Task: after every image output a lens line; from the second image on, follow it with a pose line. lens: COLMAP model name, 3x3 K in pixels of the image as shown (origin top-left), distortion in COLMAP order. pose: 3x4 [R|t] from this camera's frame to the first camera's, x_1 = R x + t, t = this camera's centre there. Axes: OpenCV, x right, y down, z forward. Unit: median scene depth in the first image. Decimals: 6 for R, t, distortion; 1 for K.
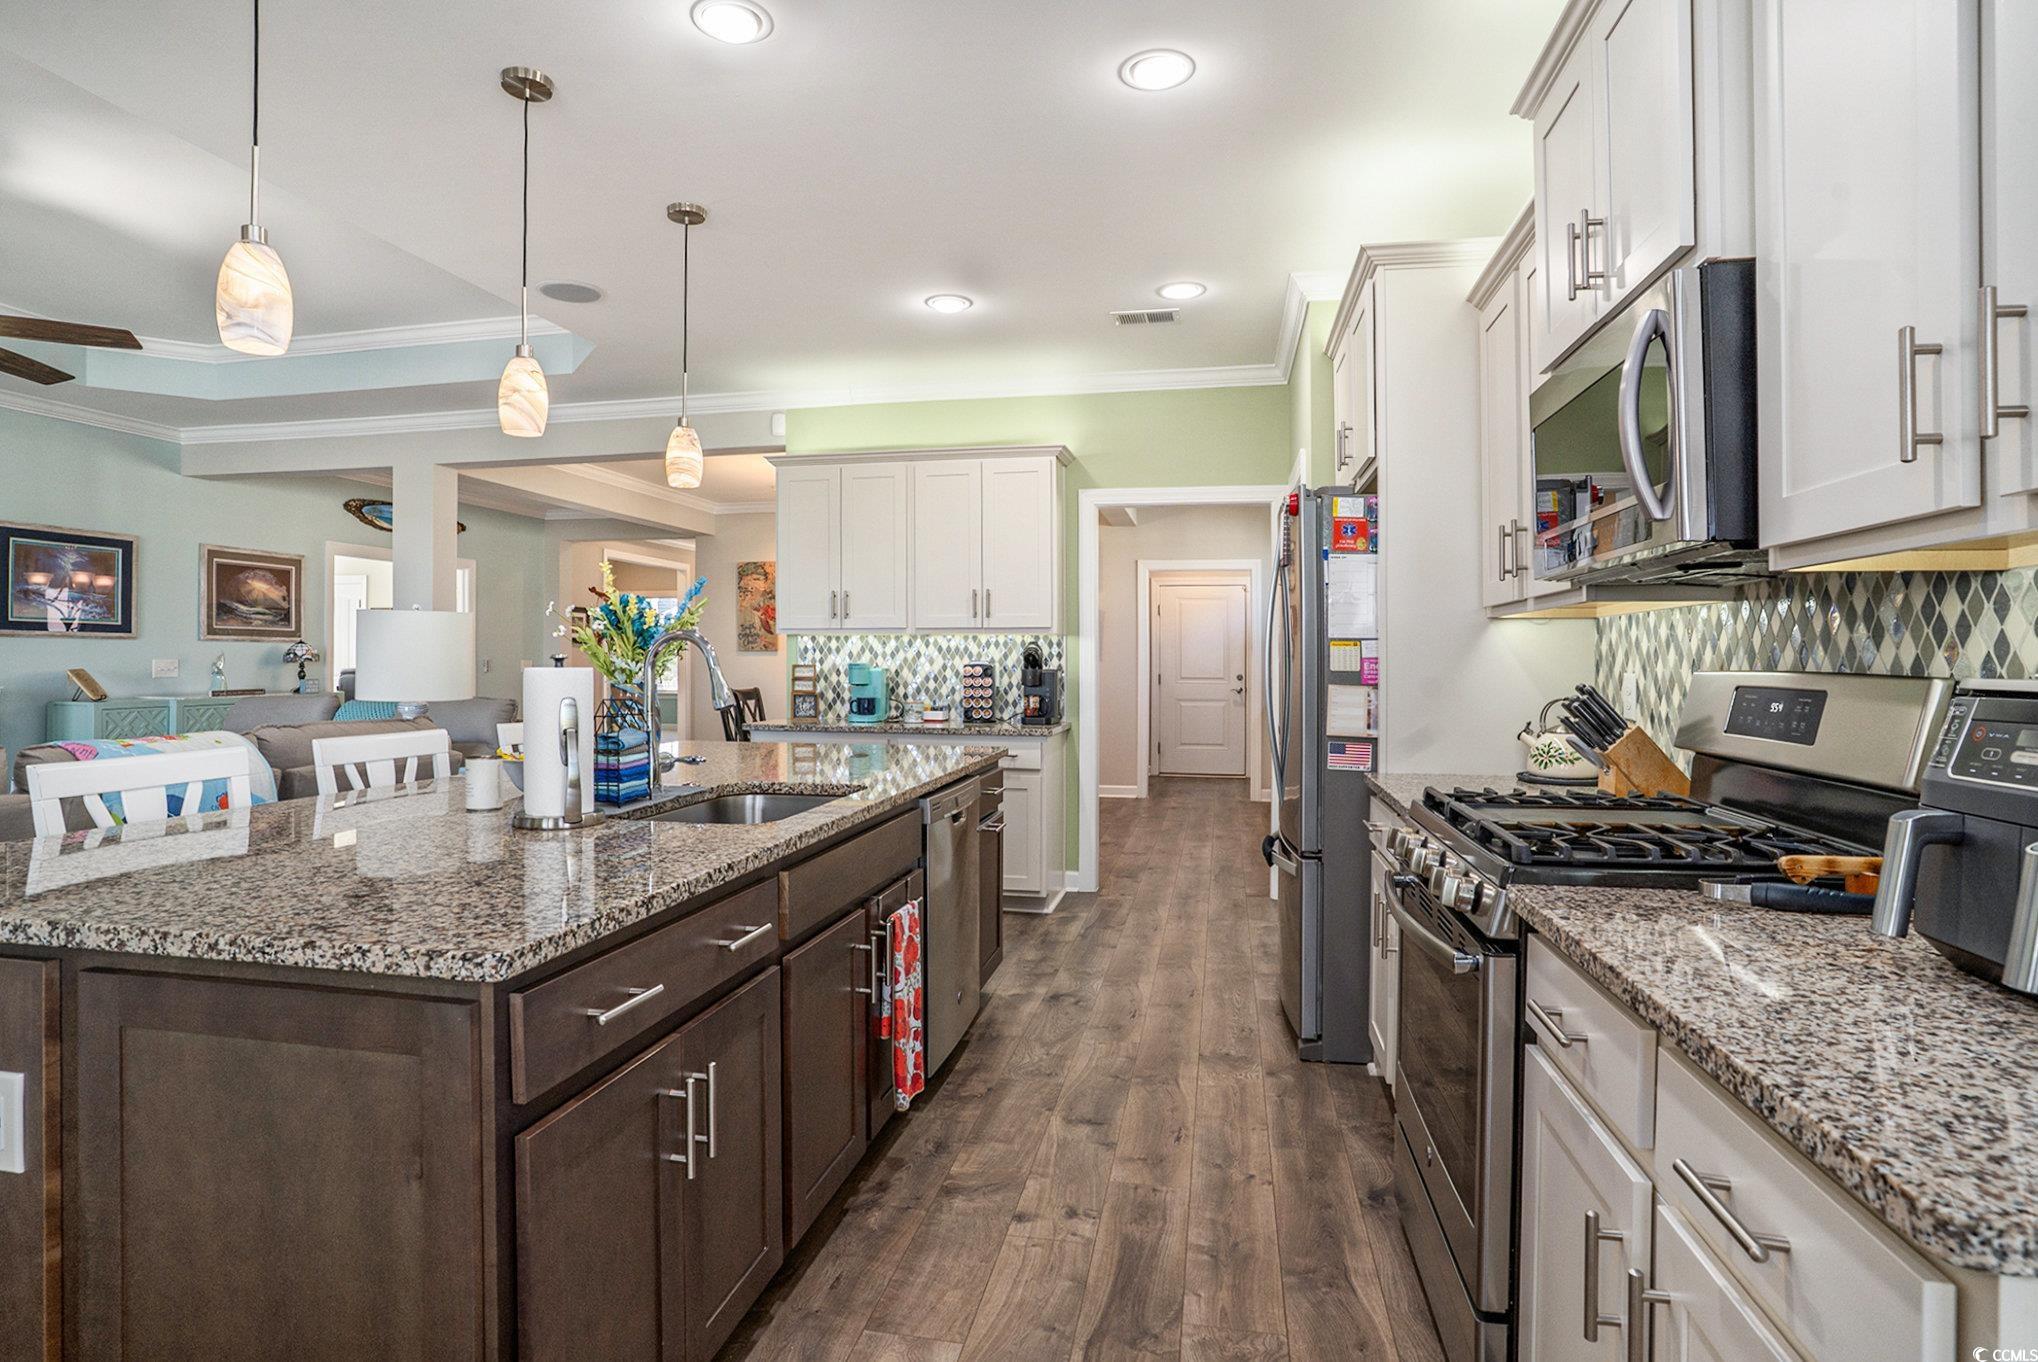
lens RADIAL K [[1048.7, 0, 1012.5], [0, 1048.7, 657.4], [0, 0, 1]] dist [-0.073879, 0.036004]
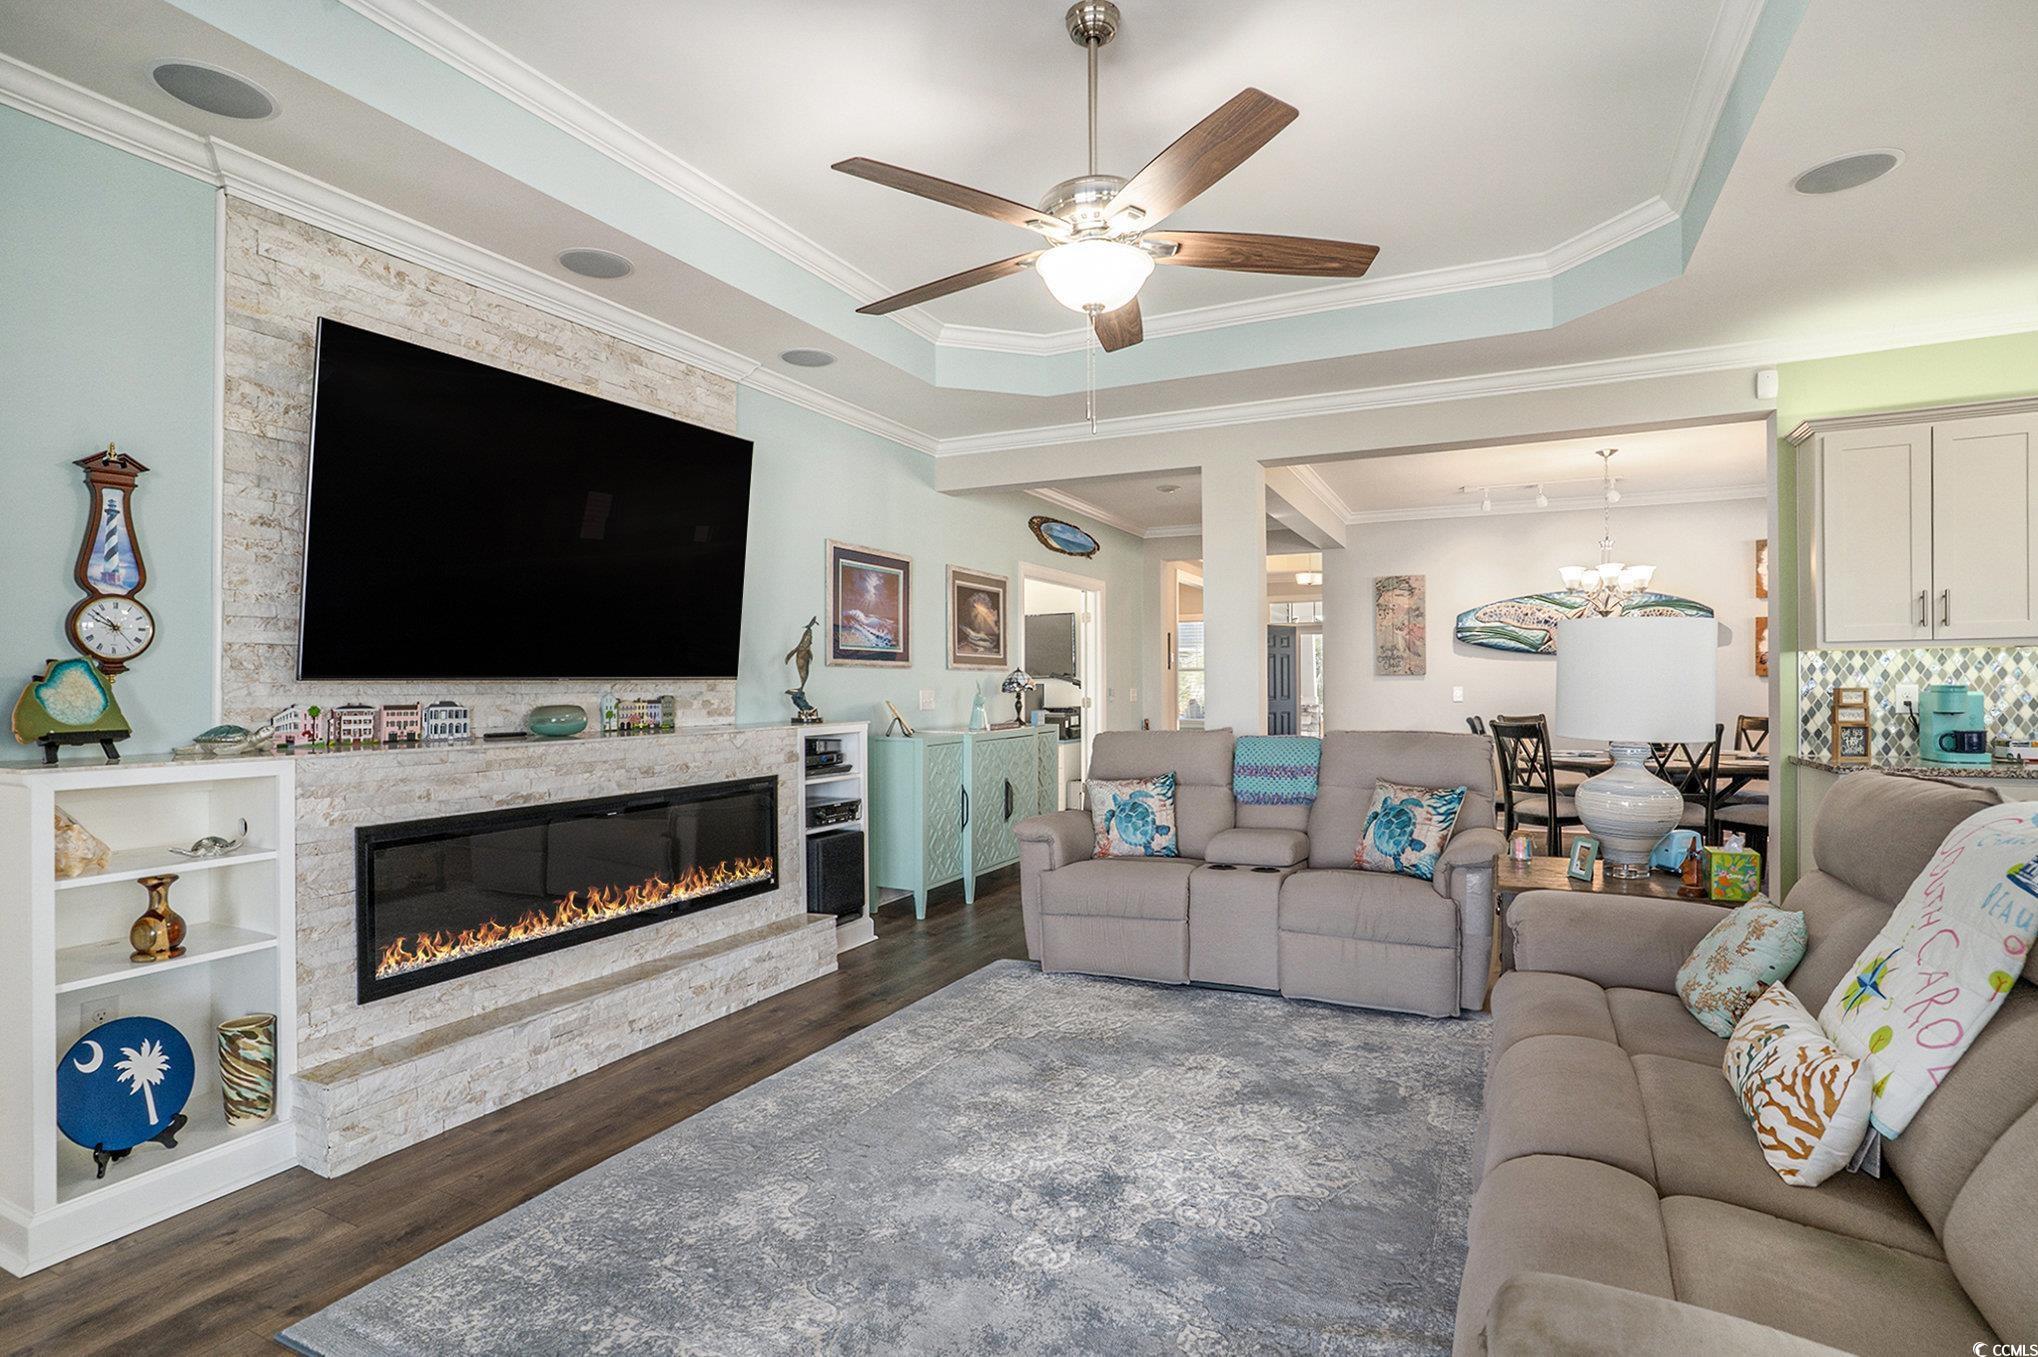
lens RADIAL K [[1015.6, 0, 1014.0], [0, 1015.6, 676.8], [0, 0, 1]] dist [-0.072172, 0.032269]
pose [[0.969077, -0.012889, -0.246423, -0.610835], [0.011101, 0.999901, -0.008645, -0.001760], [0.246510, 0.005642, 0.969124, 0.144429]]
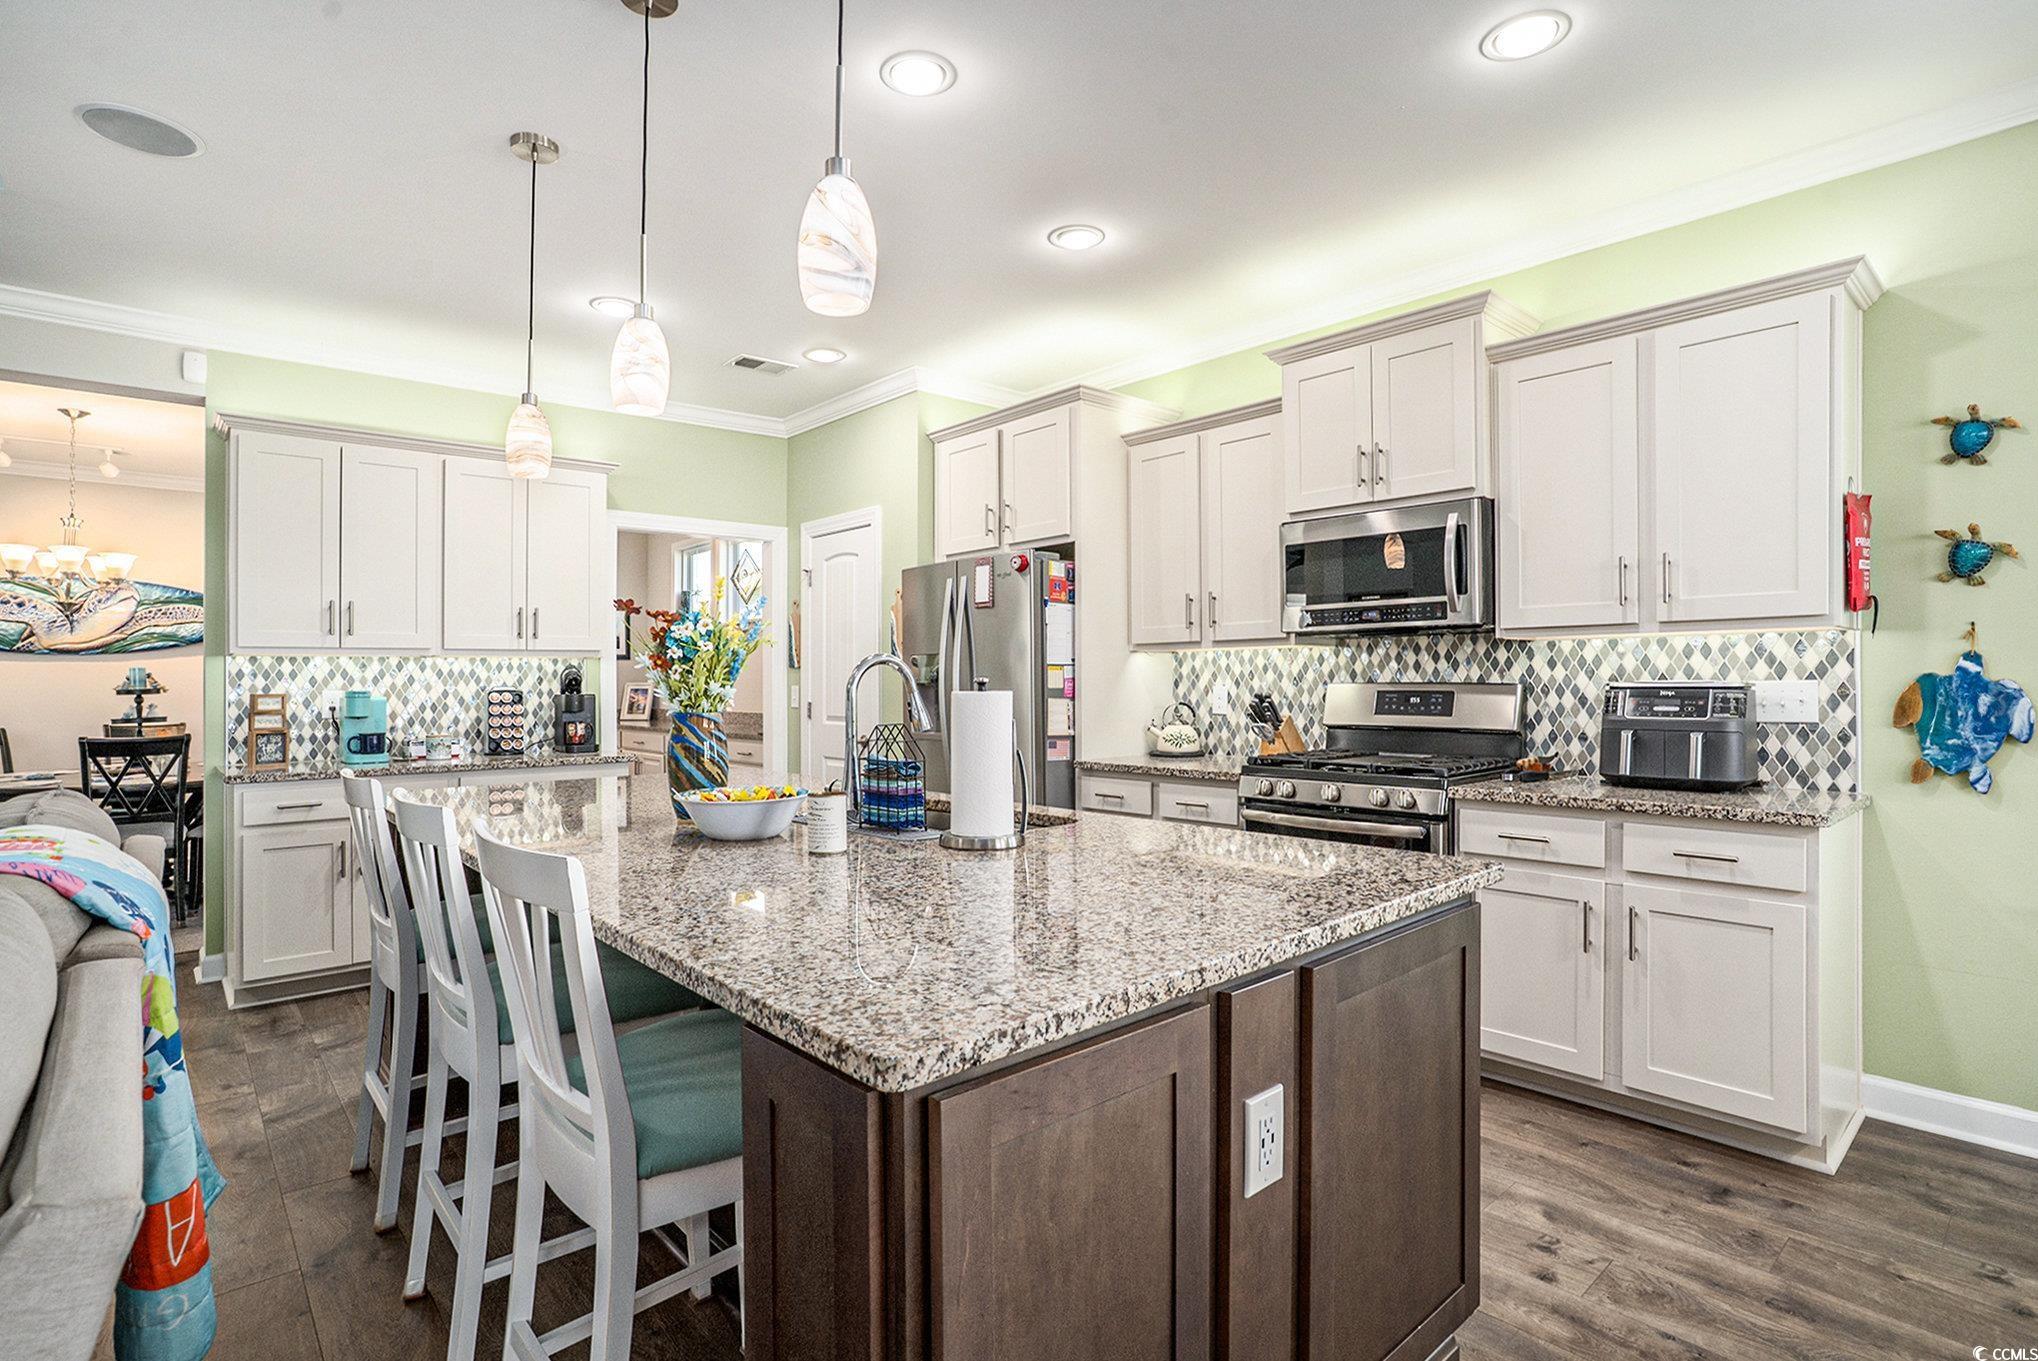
lens RADIAL K [[1015.6, 0, 1014.0], [0, 1015.6, 678.8], [0, 0, 1]] dist [-0.072172, 0.032269]
pose [[0.604871, -0.007036, 0.796293, -0.435412], [0.007698, 0.999966, 0.002988, -0.002194], [-0.796286, 0.004322, 0.604904, 0.130608]]
